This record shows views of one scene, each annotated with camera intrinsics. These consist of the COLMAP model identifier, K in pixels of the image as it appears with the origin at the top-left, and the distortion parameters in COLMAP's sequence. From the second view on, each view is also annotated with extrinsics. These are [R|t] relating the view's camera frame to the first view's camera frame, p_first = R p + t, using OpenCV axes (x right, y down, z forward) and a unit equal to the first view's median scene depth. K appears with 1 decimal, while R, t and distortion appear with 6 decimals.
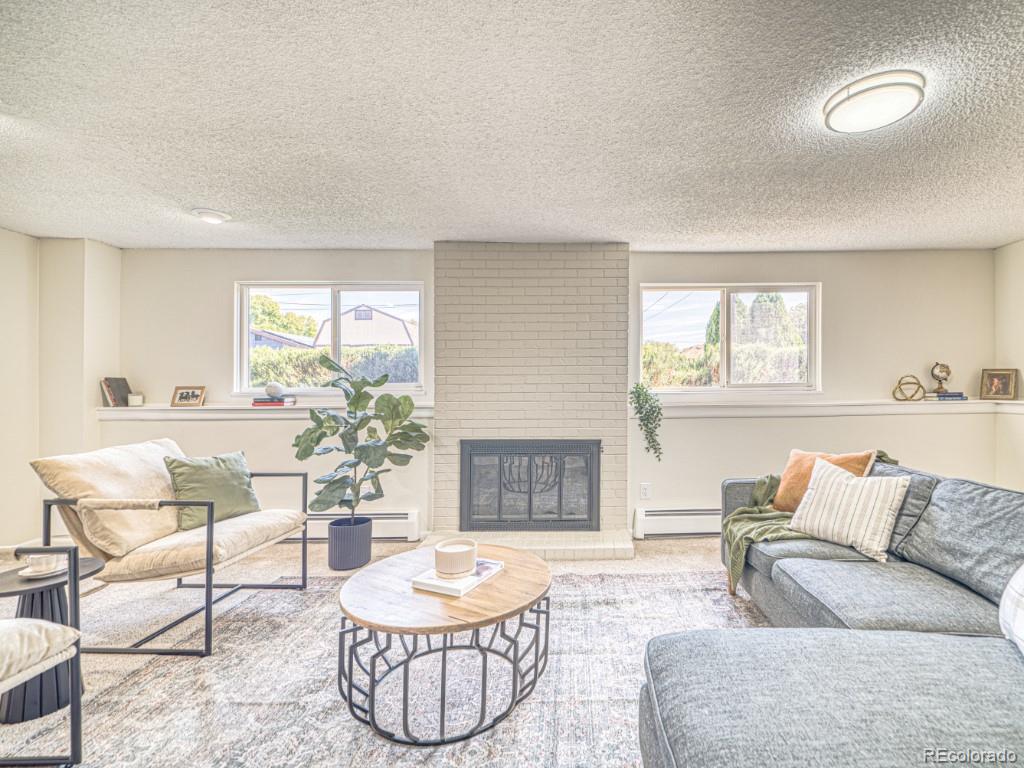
lens RADIAL K [[470.2, 0, 549.7], [0, 470.2, 385.7], [0, 0, 1]] dist [0.017449, 0.000238]
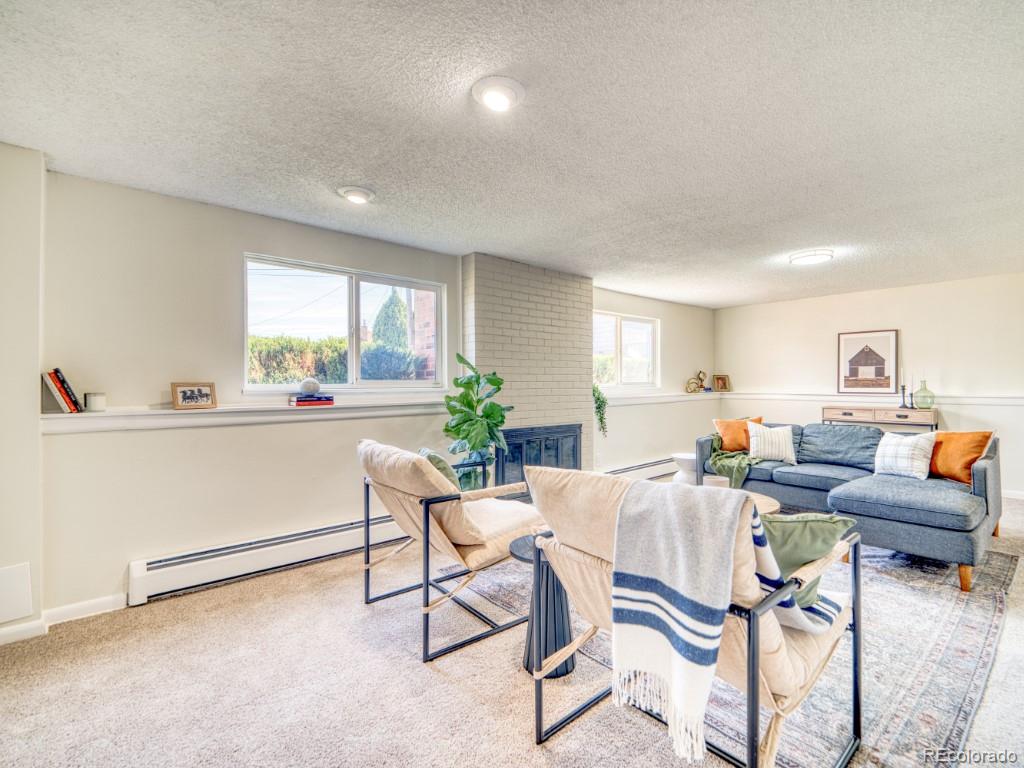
lens RADIAL K [[478.8, 0, 512.0], [0, 478.8, 384.0], [0, 0, 1]] dist [0.015190, -0.009410]
pose [[0.759470, 0.002300, 0.650538, -0.907391], [-0.002023, 0.999997, -0.001174, 0.003701], [-0.650539, -0.000425, 0.759473, 0.095260]]
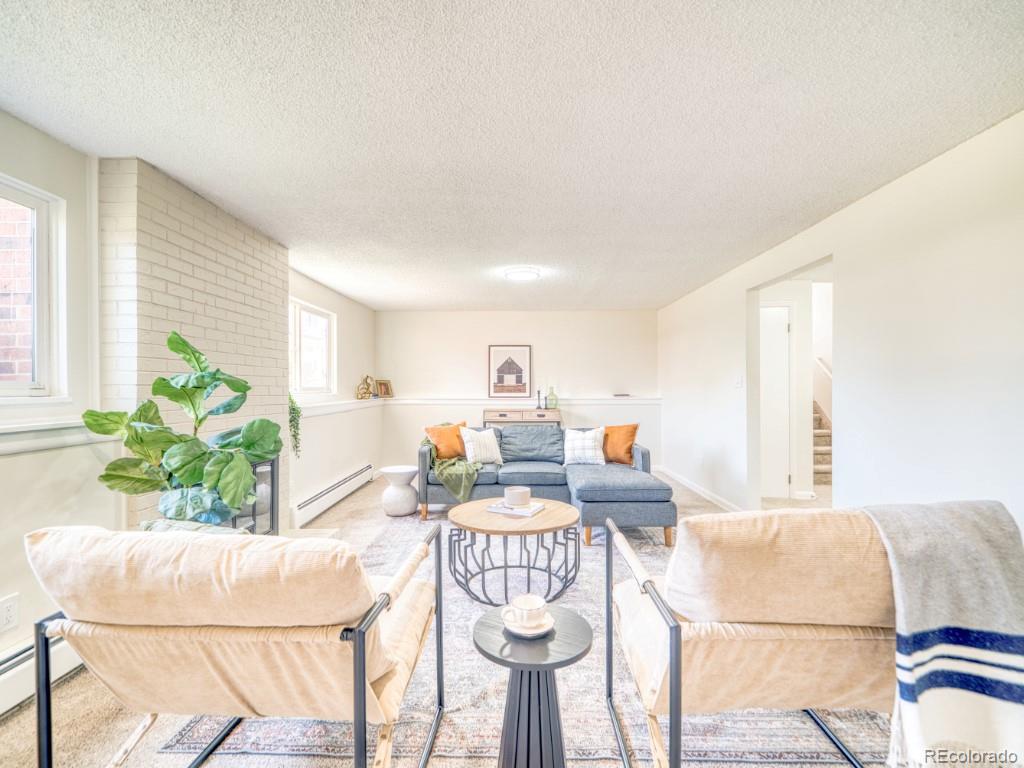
lens RADIAL K [[489.0, 0, 509.2], [0, 489.0, 394.2], [0, 0, 1]] dist [0.023321, -0.021646]
pose [[0.011822, -0.006621, 0.999908, -0.894280], [0.000489, 0.999978, 0.006616, 0.005179], [-0.999930, 0.000411, 0.011825, 0.499959]]
